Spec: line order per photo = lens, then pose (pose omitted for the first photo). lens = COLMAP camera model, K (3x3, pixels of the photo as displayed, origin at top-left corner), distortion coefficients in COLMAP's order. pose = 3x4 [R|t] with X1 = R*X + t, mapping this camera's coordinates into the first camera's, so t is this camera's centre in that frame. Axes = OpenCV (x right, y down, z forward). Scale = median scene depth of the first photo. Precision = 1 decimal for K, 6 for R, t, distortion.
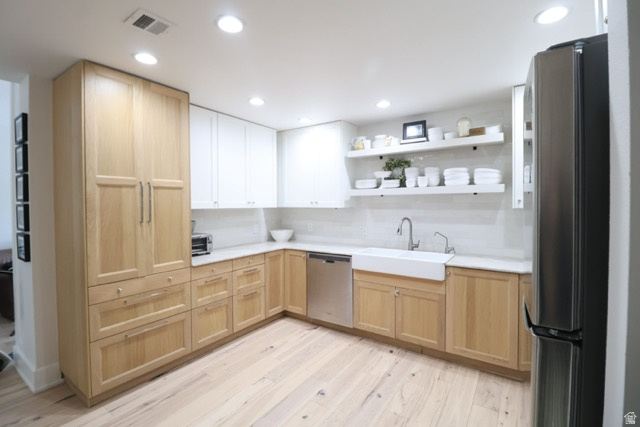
lens RADIAL K [[293.9, 0, 318.6], [0, 293.9, 209.2], [0, 0, 1]] dist [-0.008184, -0.007744]
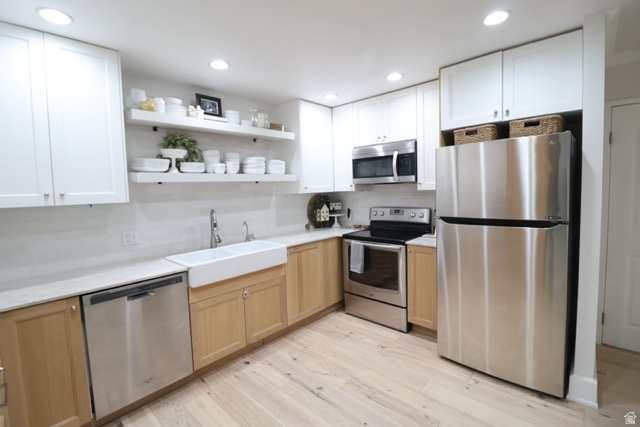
lens RADIAL K [[293.9, 0, 319.2], [0, 293.9, 209.2], [0, 0, 1]] dist [-0.008184, -0.007744]
pose [[0.139400, -0.070683, 0.987710, -0.549659], [0.050228, 0.996670, 0.064235, -0.011858], [-0.988961, 0.040657, 0.142486, 0.652597]]
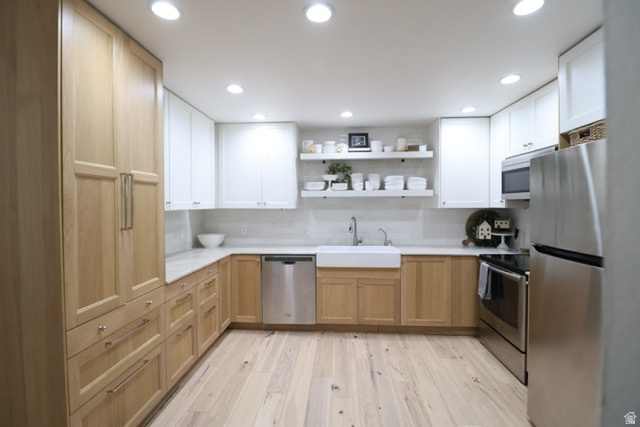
lens RADIAL K [[293.9, 0, 319.2], [0, 293.9, 209.2], [0, 0, 1]] dist [-0.008184, -0.007744]
pose [[0.859640, -0.006530, 0.510859, -0.443297], [0.009452, 0.999950, -0.003123, 0.000970], [-0.510813, 0.007513, 0.859659, 0.106489]]
